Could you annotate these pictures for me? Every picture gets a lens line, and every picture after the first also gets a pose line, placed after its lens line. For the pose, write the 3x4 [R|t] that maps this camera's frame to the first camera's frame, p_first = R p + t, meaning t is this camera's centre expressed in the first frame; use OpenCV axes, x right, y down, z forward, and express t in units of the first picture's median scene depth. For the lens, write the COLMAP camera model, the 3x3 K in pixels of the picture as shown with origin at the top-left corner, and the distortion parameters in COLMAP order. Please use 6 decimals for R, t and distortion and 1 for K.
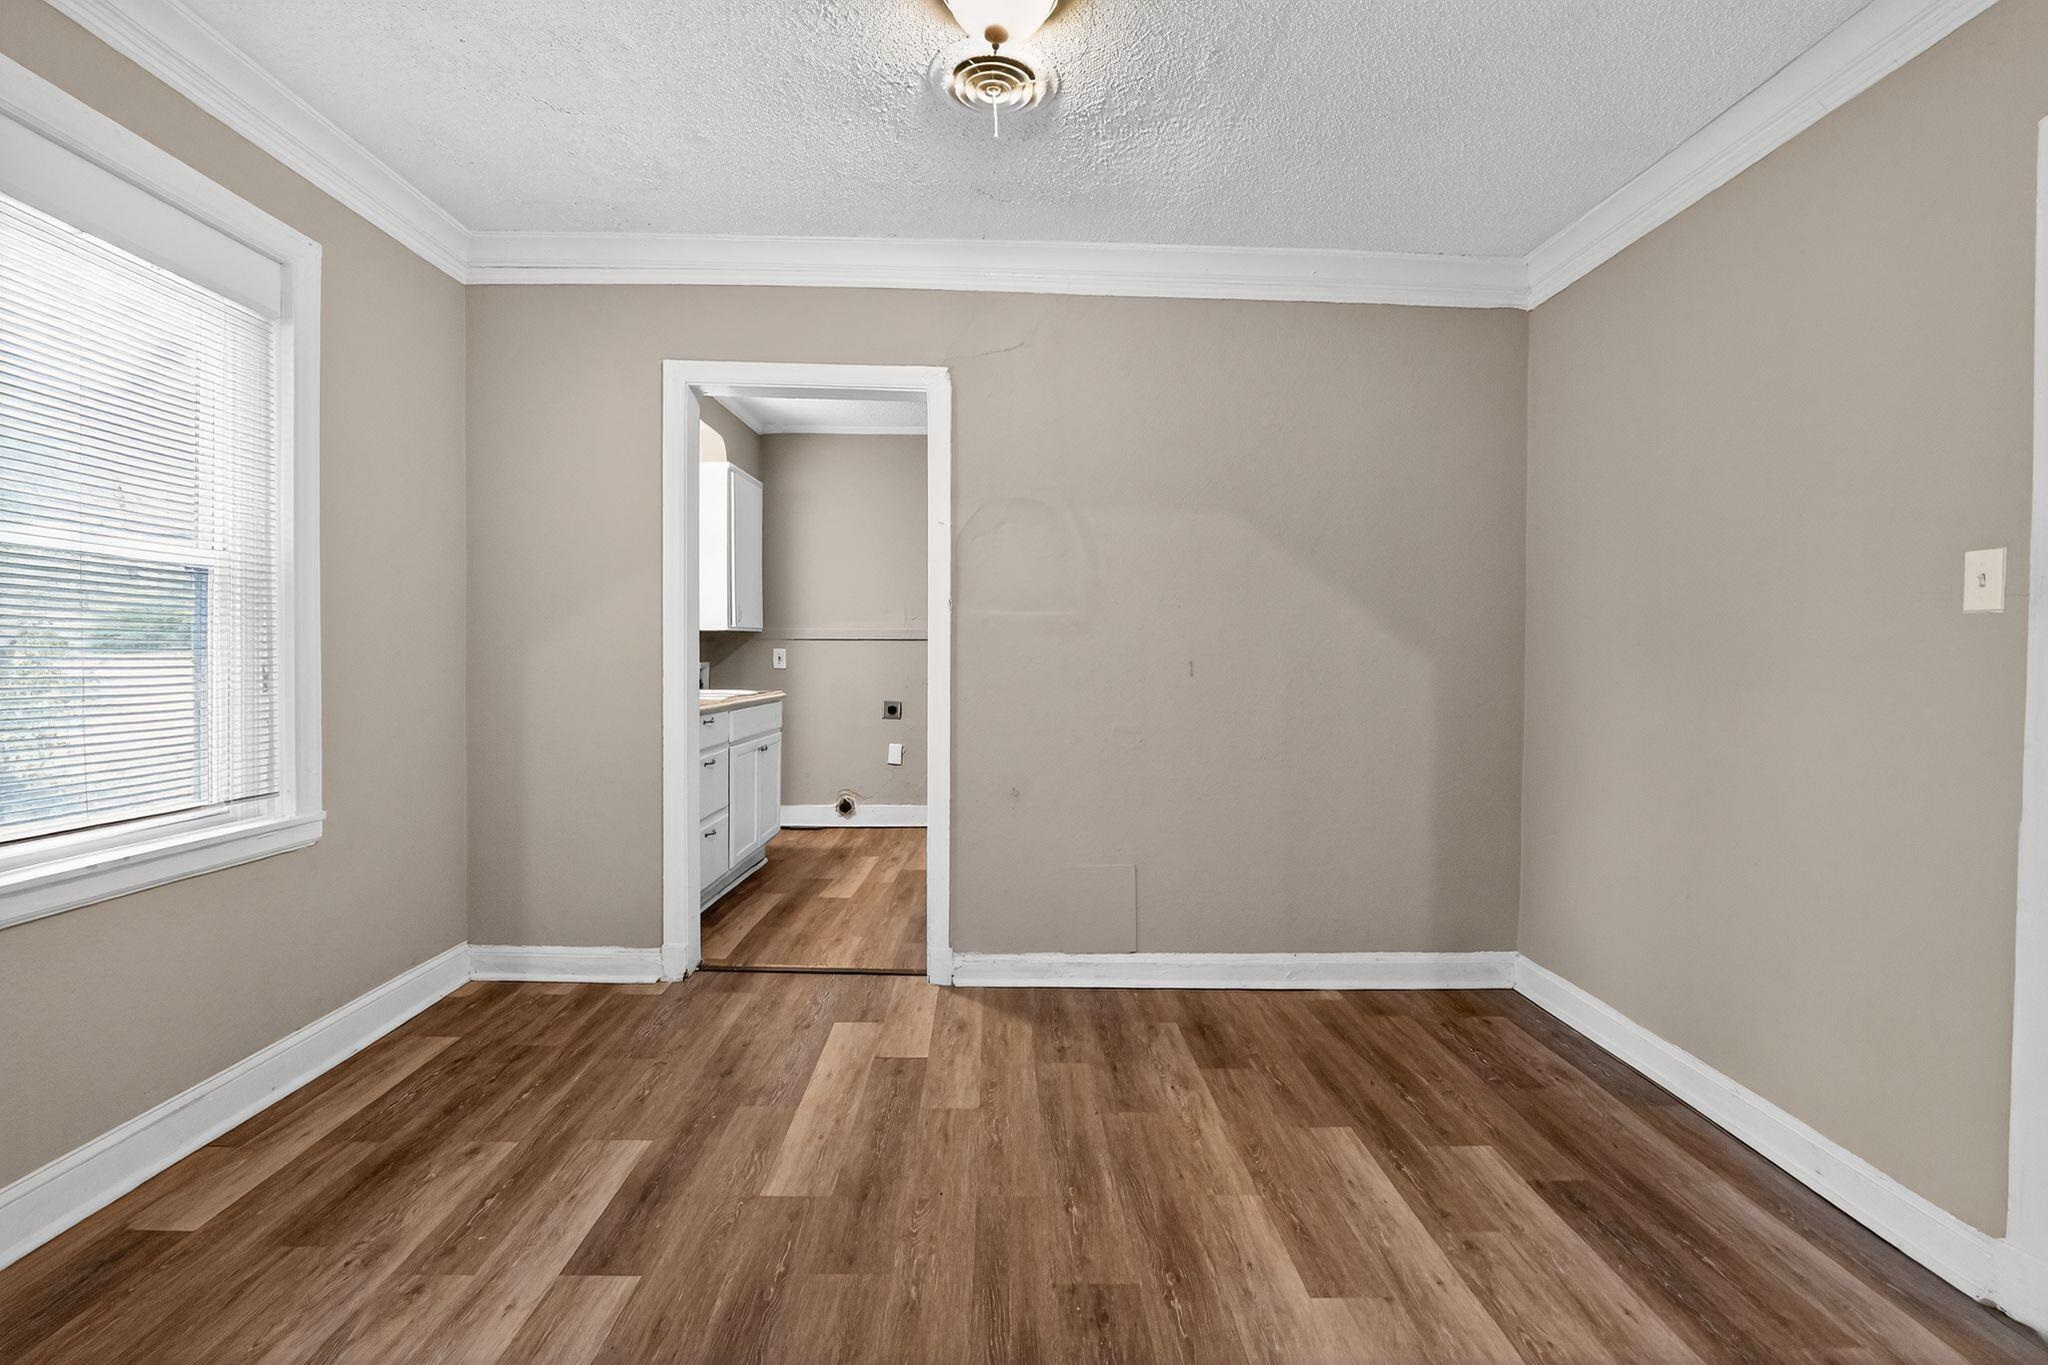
lens RADIAL K [[923.6, 0, 1017.5], [0, 923.6, 665.1], [0, 0, 1]] dist [-0.016372, 0.000166]
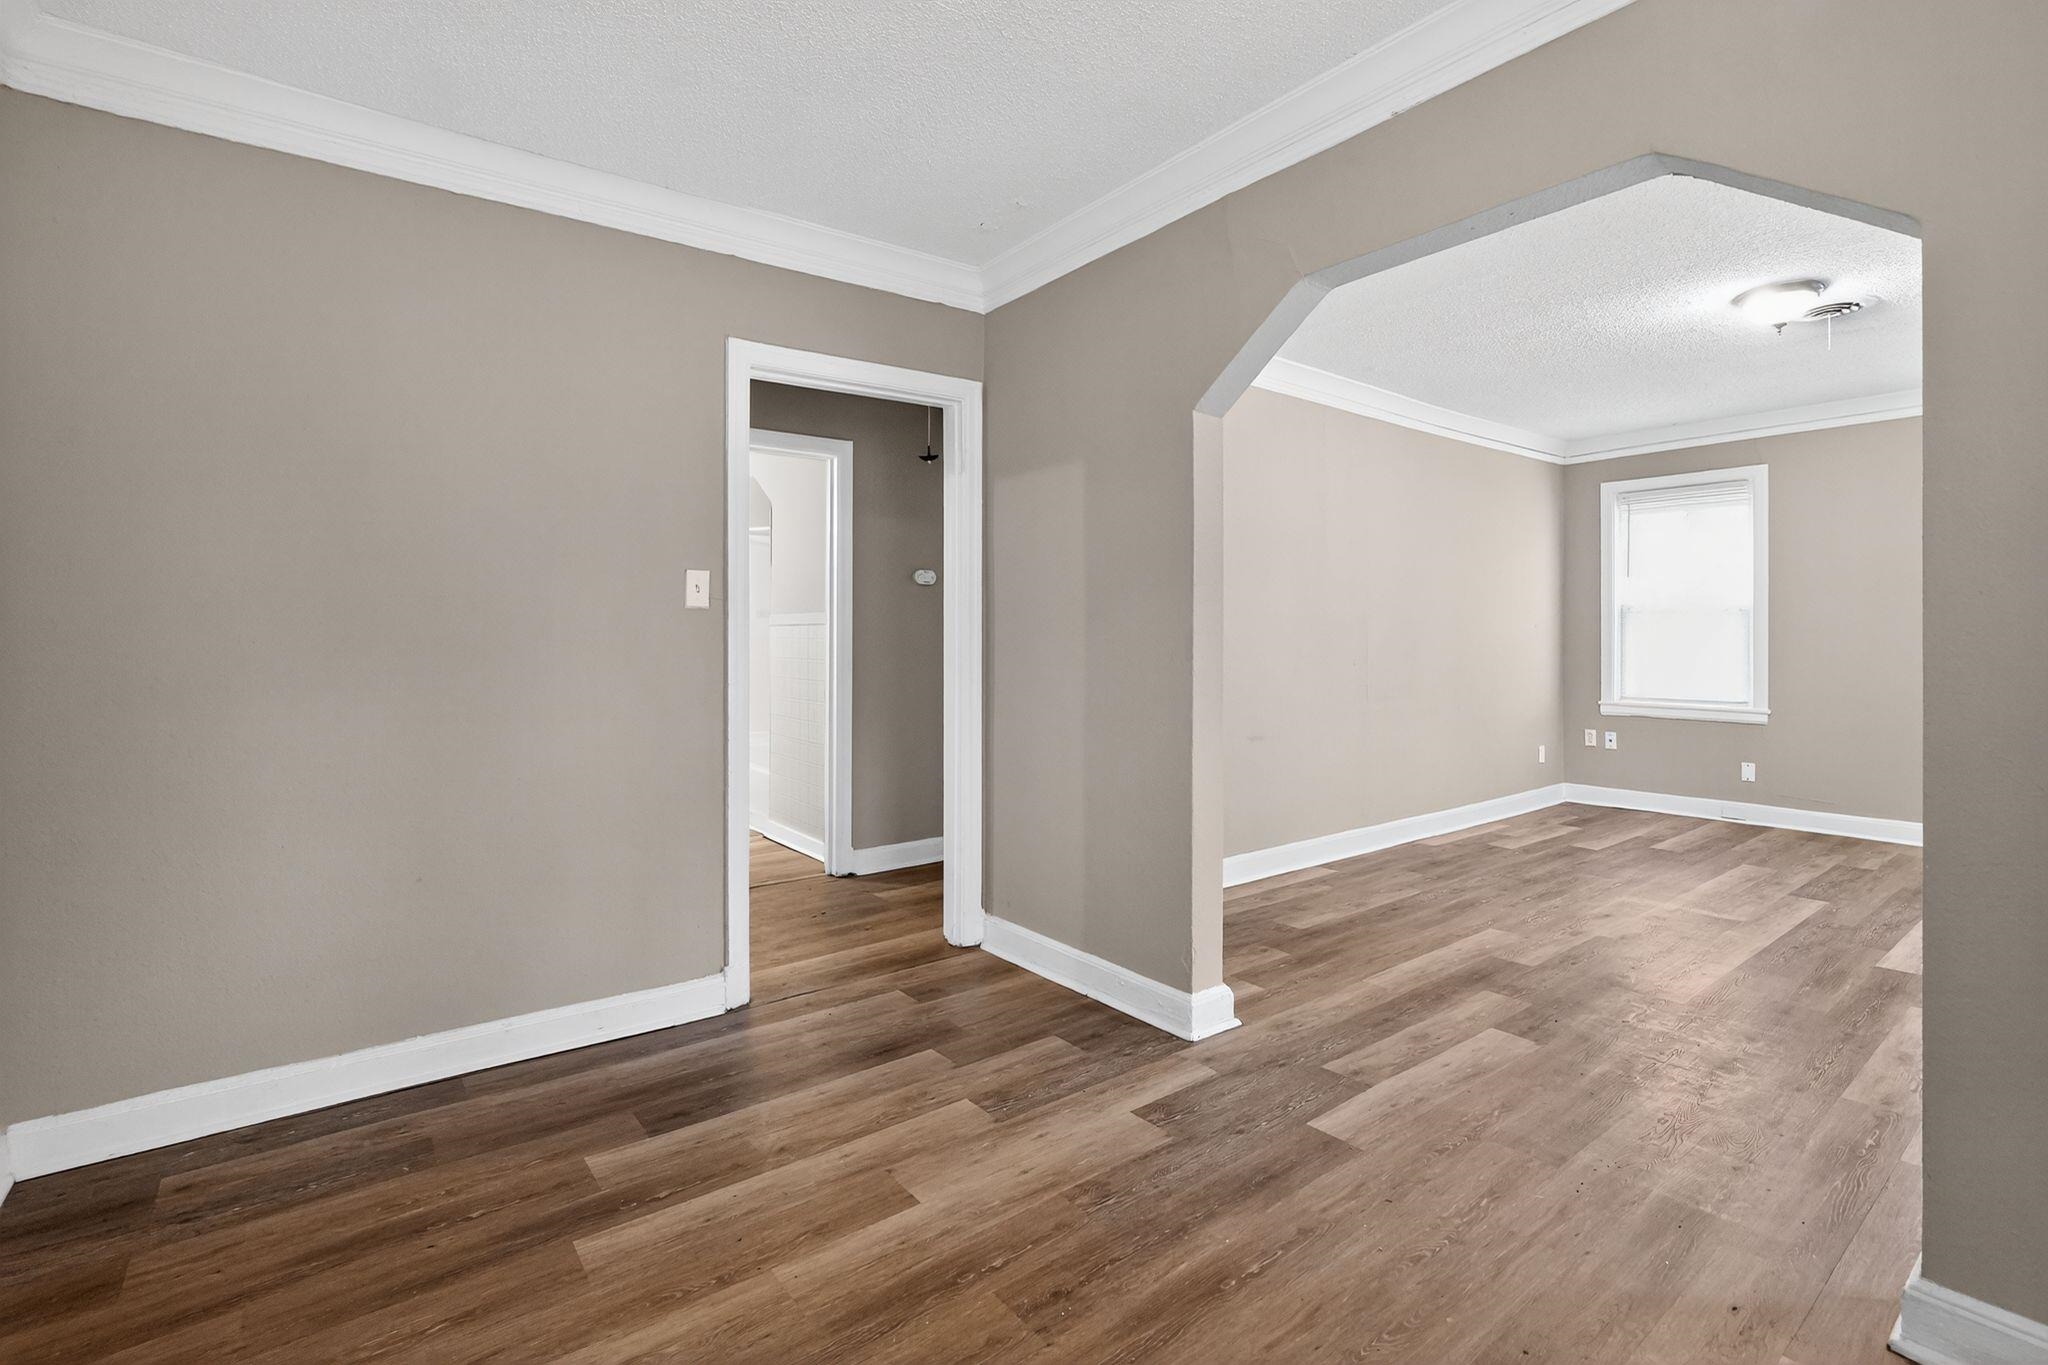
lens RADIAL K [[935.4, 0, 1018.7], [0, 935.4, 636.4], [0, 0, 1]] dist [-0.015038, 0.000228]
pose [[-0.592980, -0.006216, 0.805193, -0.444366], [0.013961, 0.999741, 0.017999, -0.018909], [-0.805096, 0.021914, -0.592739, 1.033427]]
